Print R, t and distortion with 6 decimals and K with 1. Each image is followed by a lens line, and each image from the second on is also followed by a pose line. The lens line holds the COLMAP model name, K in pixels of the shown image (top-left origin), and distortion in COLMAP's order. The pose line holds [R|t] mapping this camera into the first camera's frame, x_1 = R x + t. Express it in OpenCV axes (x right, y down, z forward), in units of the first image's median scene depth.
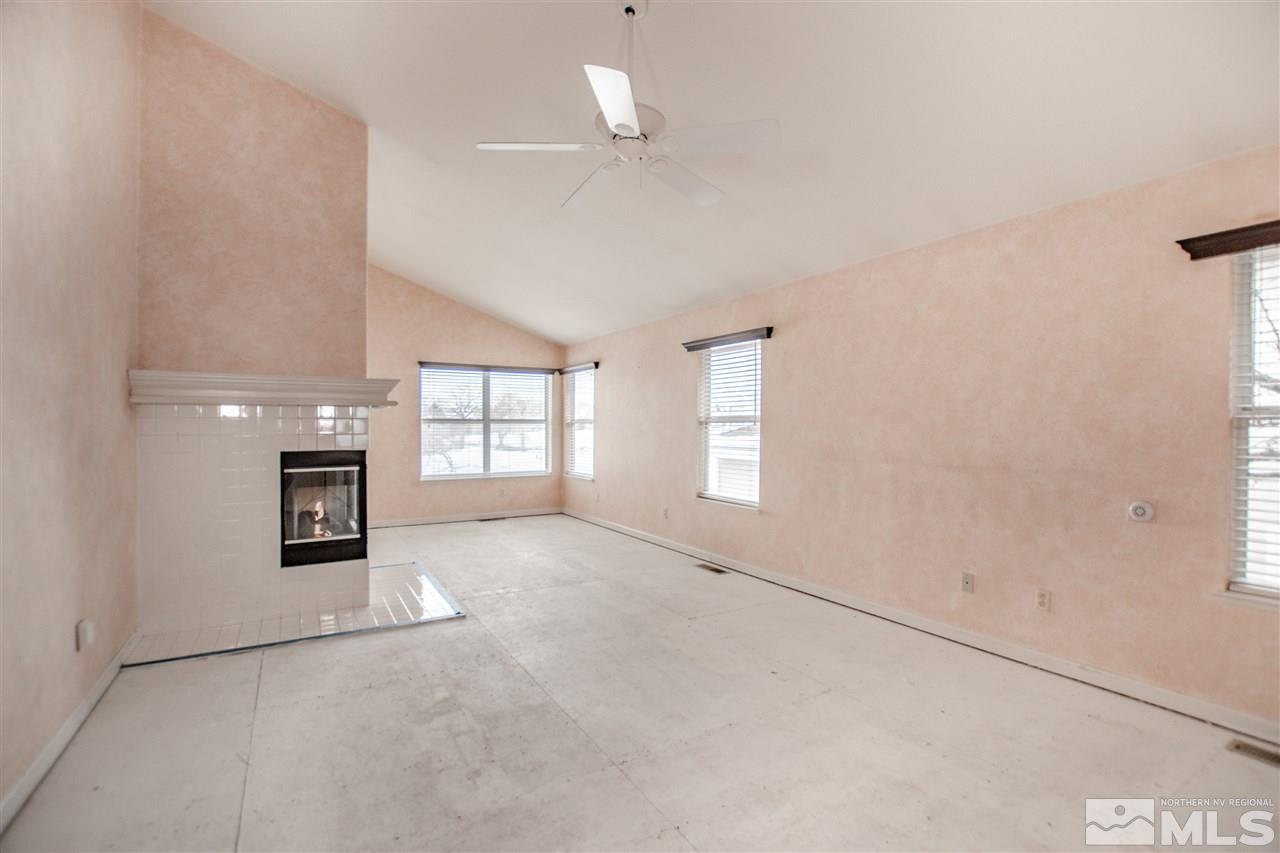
lens RADIAL K [[581.9, 0, 637.7], [0, 581.9, 425.6], [0, 0, 1]] dist [-0.021348, 0.002141]
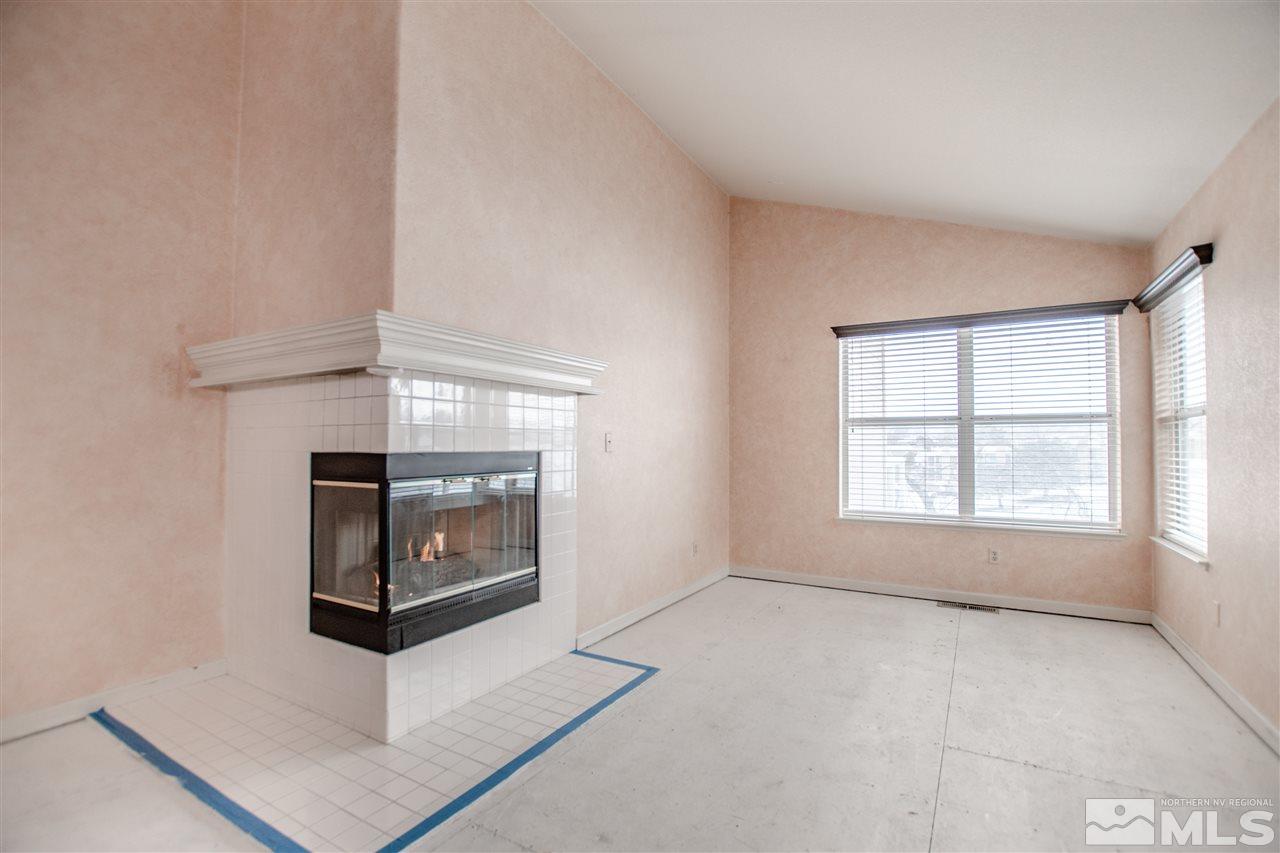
lens RADIAL K [[581.9, 0, 644.7], [0, 581.9, 429.1], [0, 0, 1]] dist [-0.021348, 0.002141]
pose [[0.491670, -0.026352, -0.870383, 0.062714], [-0.001980, 0.999506, -0.031380, 0.018111], [0.870780, 0.017151, 0.491374, 0.475109]]
